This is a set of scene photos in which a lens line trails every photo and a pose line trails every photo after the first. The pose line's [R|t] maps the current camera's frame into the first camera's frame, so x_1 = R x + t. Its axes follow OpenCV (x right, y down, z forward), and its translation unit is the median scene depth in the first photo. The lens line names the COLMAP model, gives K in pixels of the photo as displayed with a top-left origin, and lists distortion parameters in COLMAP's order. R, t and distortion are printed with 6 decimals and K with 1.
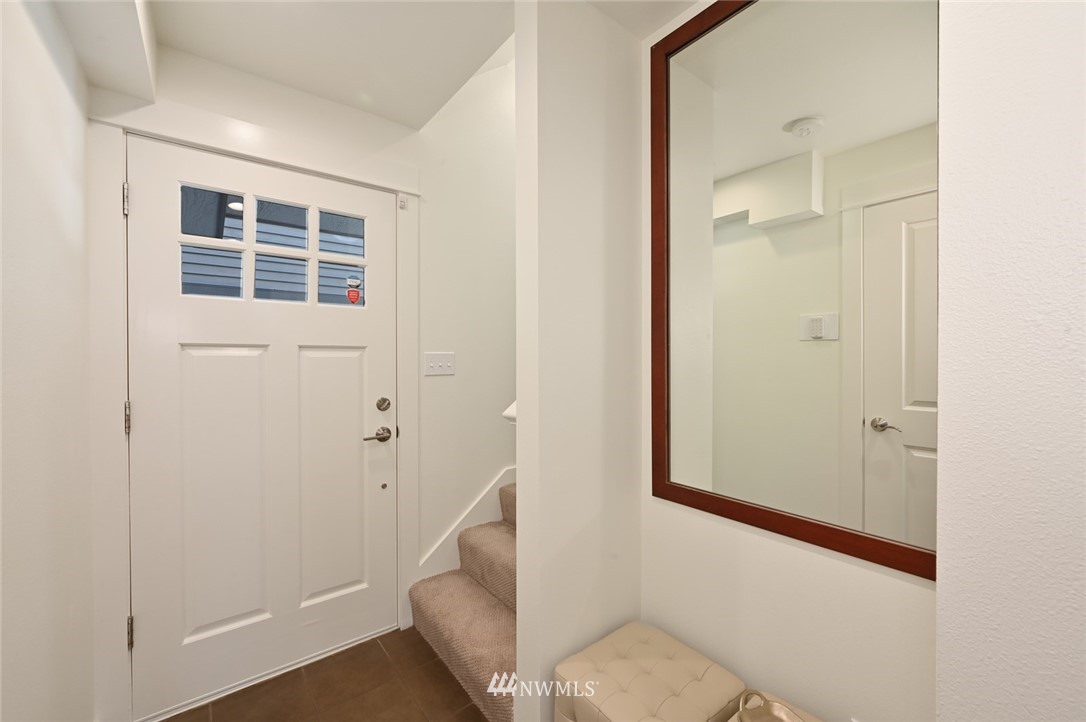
lens RADIAL K [[434.4, 0, 540.5], [0, 434.4, 359.7], [0, 0, 1]] dist [0.000188, 0.000092]
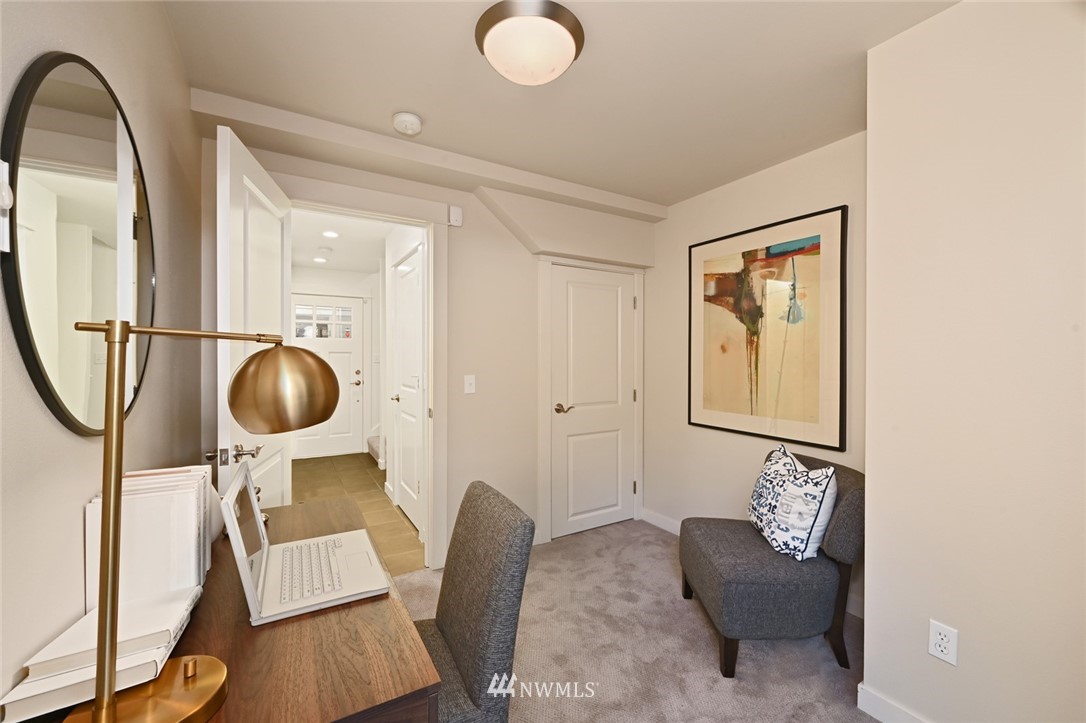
lens RADIAL K [[435.5, 0, 547.4], [0, 435.5, 356.1], [0, 0, 1]] dist [-0.009700, -0.000011]
pose [[0.991855, 0.005403, -0.127261, 1.226897], [-0.005978, 0.999974, -0.004135, 0.001334], [0.127235, 0.004862, 0.991861, -1.663655]]
